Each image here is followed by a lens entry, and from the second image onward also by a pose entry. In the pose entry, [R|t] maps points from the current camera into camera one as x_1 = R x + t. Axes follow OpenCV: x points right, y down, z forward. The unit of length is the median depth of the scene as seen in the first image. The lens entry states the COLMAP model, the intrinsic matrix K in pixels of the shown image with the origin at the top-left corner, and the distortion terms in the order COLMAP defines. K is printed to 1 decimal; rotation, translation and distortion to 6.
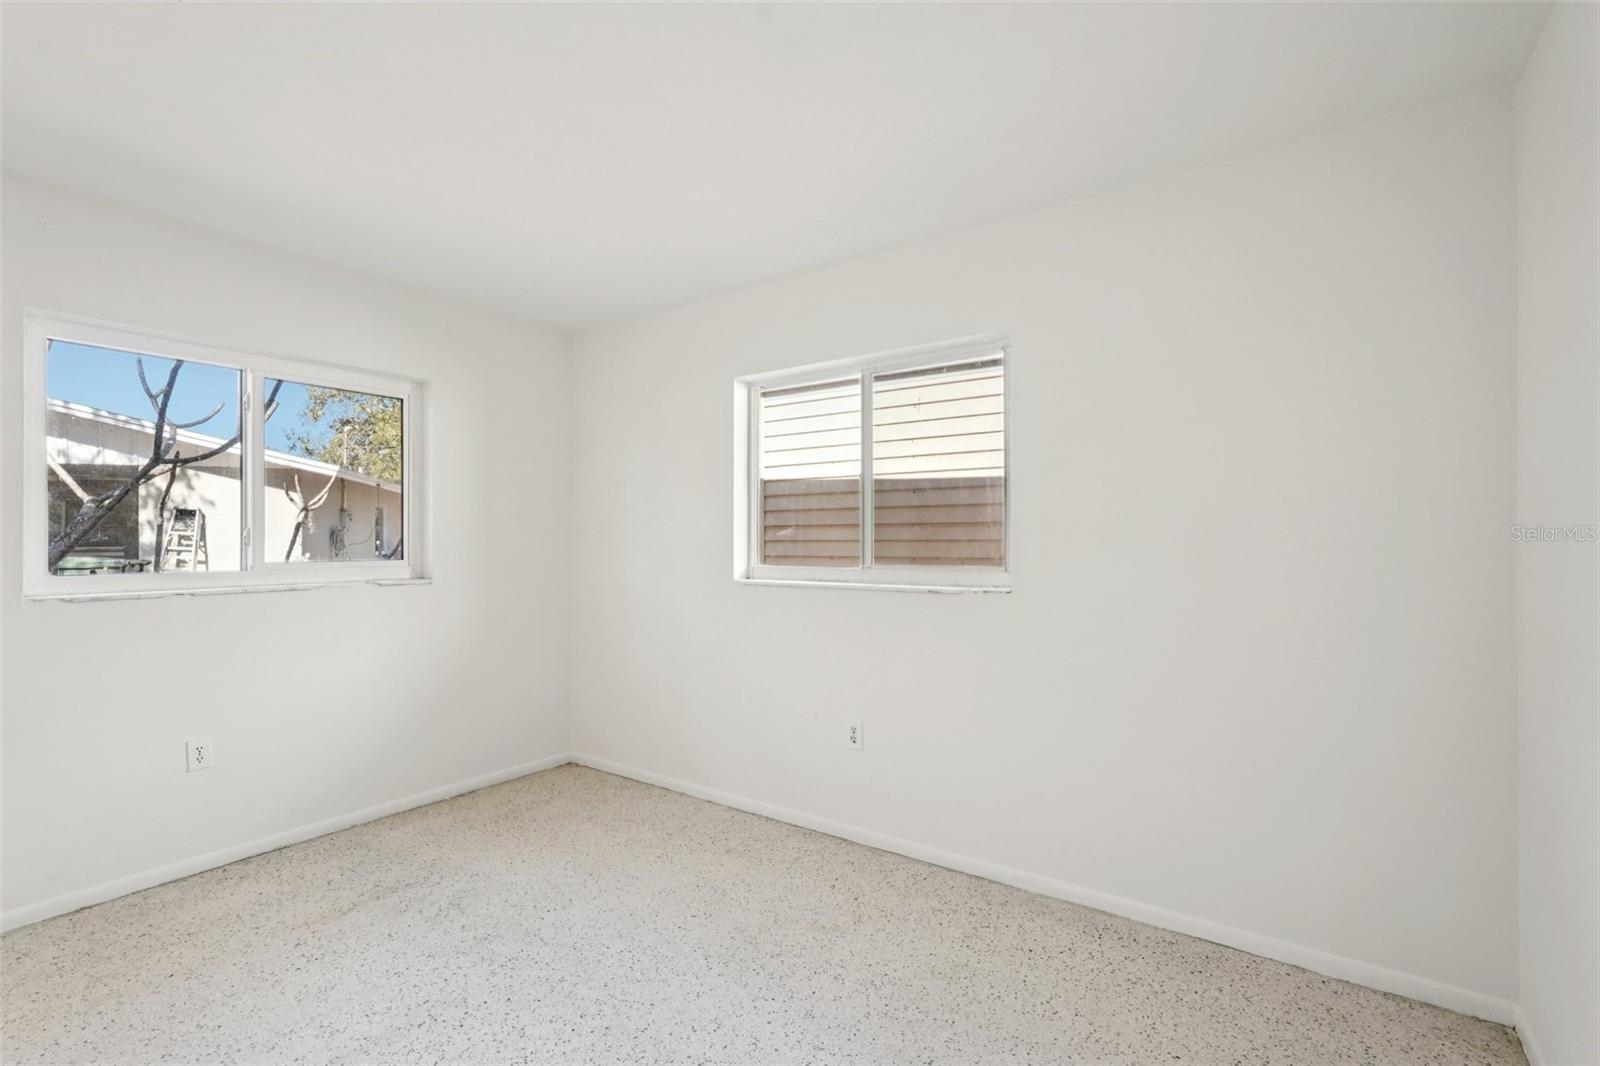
lens RADIAL K [[710.0, 0, 800.0], [0, 710.0, 533.0], [0, 0, 1]] dist [-0.016053, 0.009307]
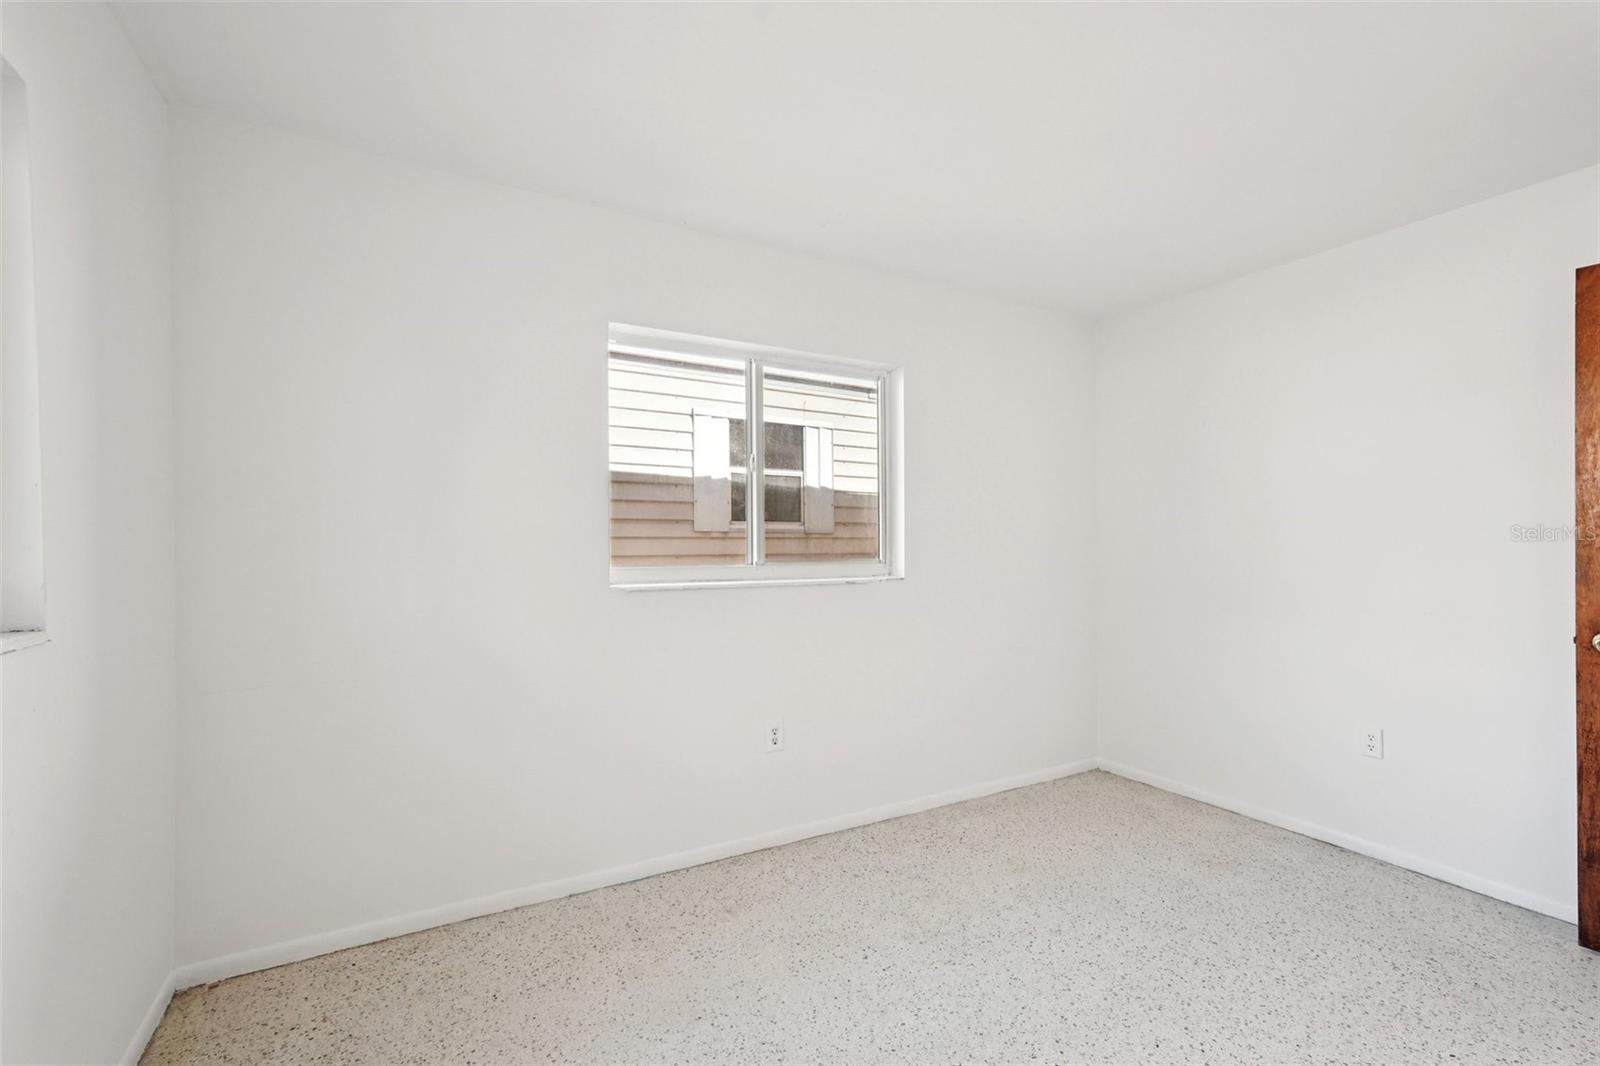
lens RADIAL K [[710.0, 0, 800.0], [0, 710.0, 533.0], [0, 0, 1]] dist [-0.016053, 0.009307]
pose [[0.421116, 0.012177, 0.906925, -0.820281], [-0.012512, 0.999893, -0.007616, 0.012009], [-0.906920, -0.008140, 0.421223, 0.577708]]
